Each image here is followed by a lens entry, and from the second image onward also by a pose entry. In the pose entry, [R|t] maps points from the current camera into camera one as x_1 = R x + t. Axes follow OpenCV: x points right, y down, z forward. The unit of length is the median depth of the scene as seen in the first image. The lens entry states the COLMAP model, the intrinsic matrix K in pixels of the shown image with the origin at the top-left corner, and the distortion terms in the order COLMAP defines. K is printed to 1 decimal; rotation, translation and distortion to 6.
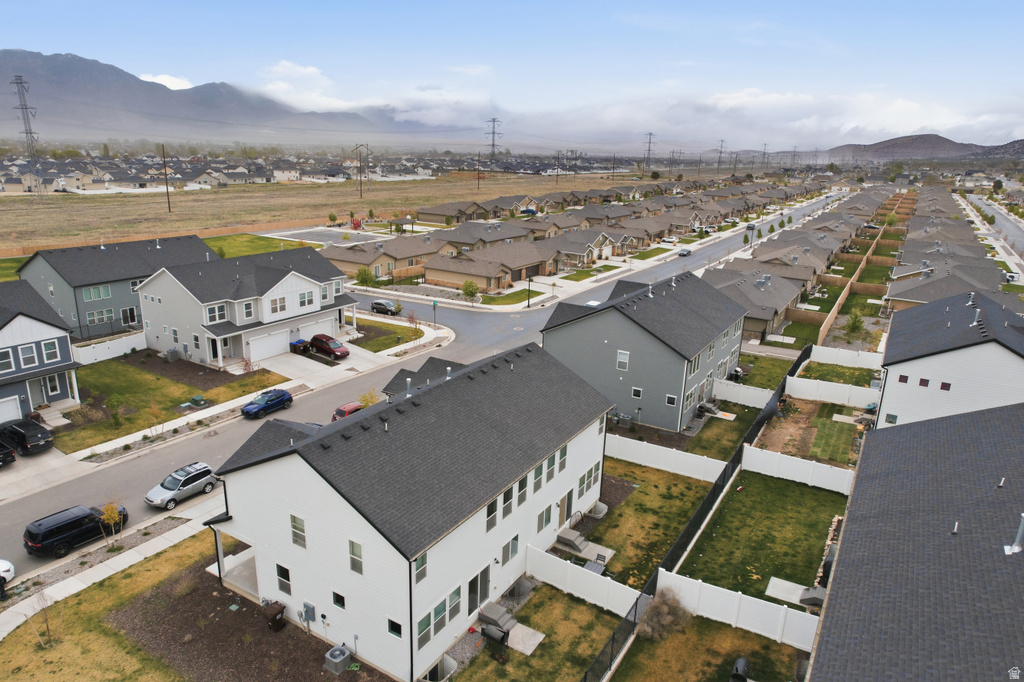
lens RADIAL K [[671.2, 0, 503.9], [0, 671.2, 346.3], [0, 0, 1]] dist [-0.069903, 0.063612]
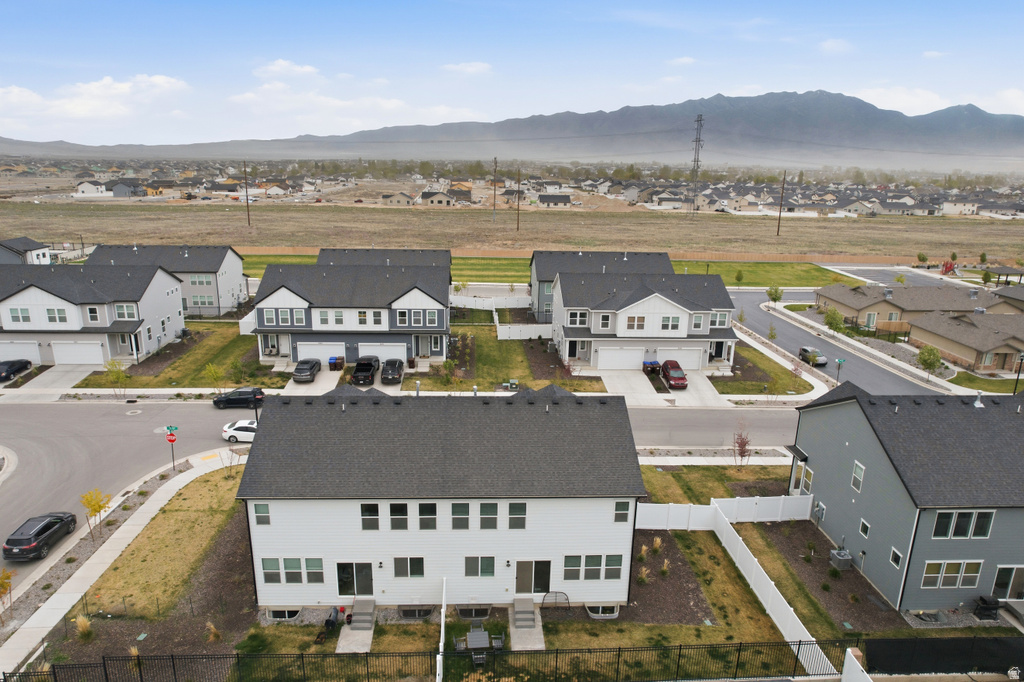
lens RADIAL K [[671.2, 0, 503.9], [0, 671.2, 346.3], [0, 0, 1]] dist [-0.069903, 0.063612]
pose [[0.569788, 0.205595, -0.795659, 0.381967], [-0.236484, 0.968266, 0.080845, -0.061833], [0.787031, 0.142096, 0.600326, 0.213709]]
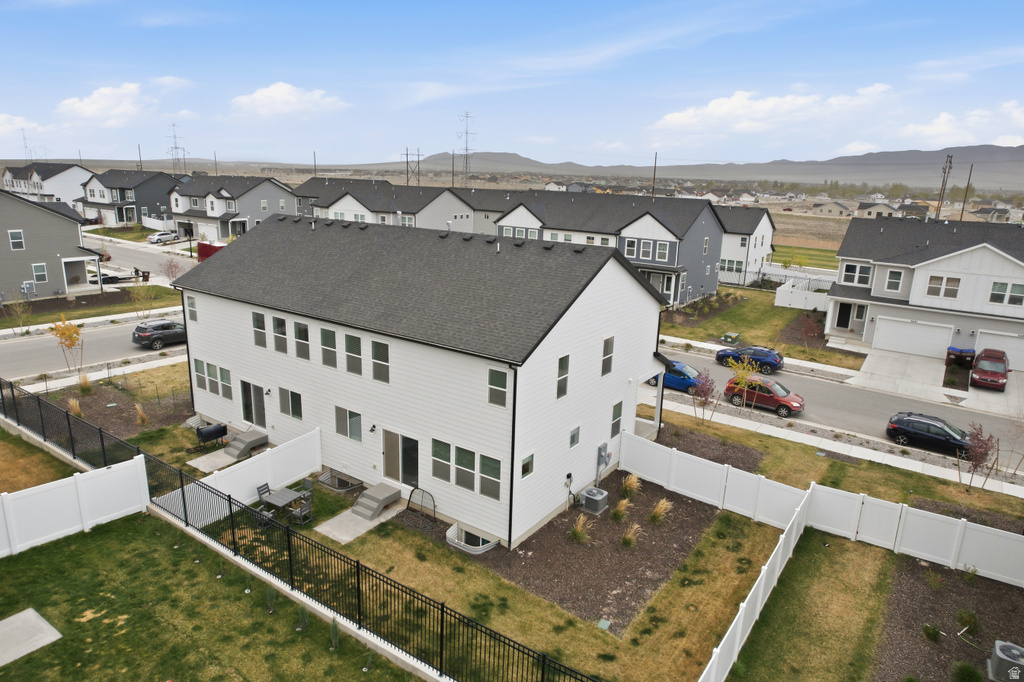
lens RADIAL K [[656.8, 0, 508.8], [0, 656.8, 348.9], [0, 0, 1]] dist [-0.060221, 0.054861]
pose [[-0.048784, 0.237190, -0.970238, 0.360073], [-0.317742, 0.917245, 0.240211, -0.019344], [0.946921, 0.320004, 0.030618, 0.562443]]
